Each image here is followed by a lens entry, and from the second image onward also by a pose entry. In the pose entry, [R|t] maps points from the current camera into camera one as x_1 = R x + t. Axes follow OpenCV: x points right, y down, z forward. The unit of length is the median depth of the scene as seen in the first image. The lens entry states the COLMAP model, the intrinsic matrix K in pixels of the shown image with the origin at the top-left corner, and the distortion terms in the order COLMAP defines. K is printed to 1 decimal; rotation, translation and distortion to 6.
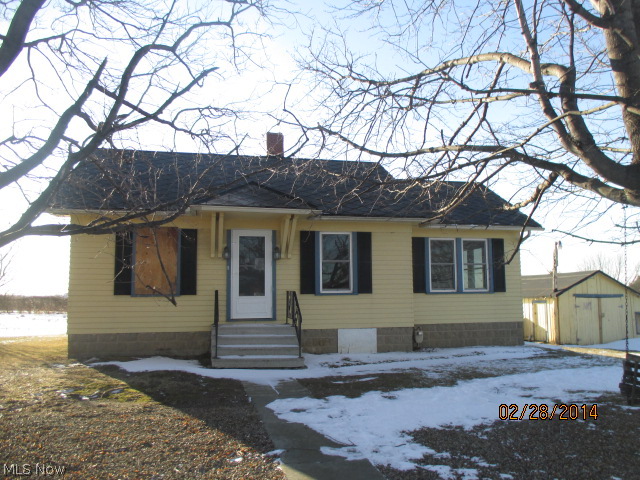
lens RADIAL K [[527.6, 0, 320.0], [0, 527.6, 240.0], [0, 0, 1]] dist [-0.001743, -0.001947]
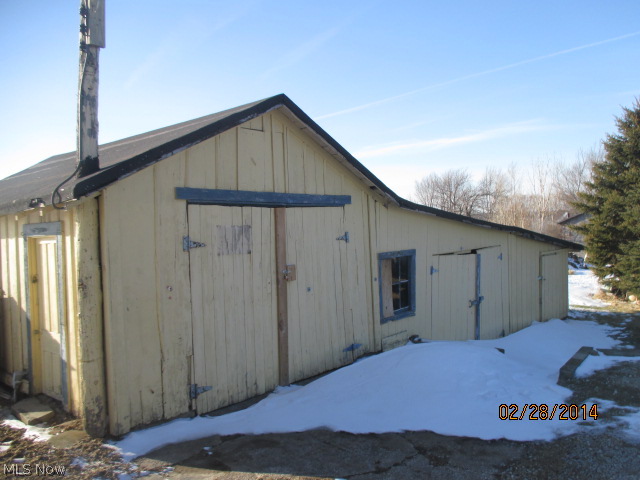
lens RADIAL K [[527.6, 0, 320.0], [0, 527.6, 240.0], [0, 0, 1]] dist [-0.001743, -0.001947]
pose [[0.822281, -0.036697, 0.567897, 0.400846], [-0.033902, 0.992987, 0.113254, 0.096207], [-0.568070, -0.112380, 0.815271, 0.780147]]
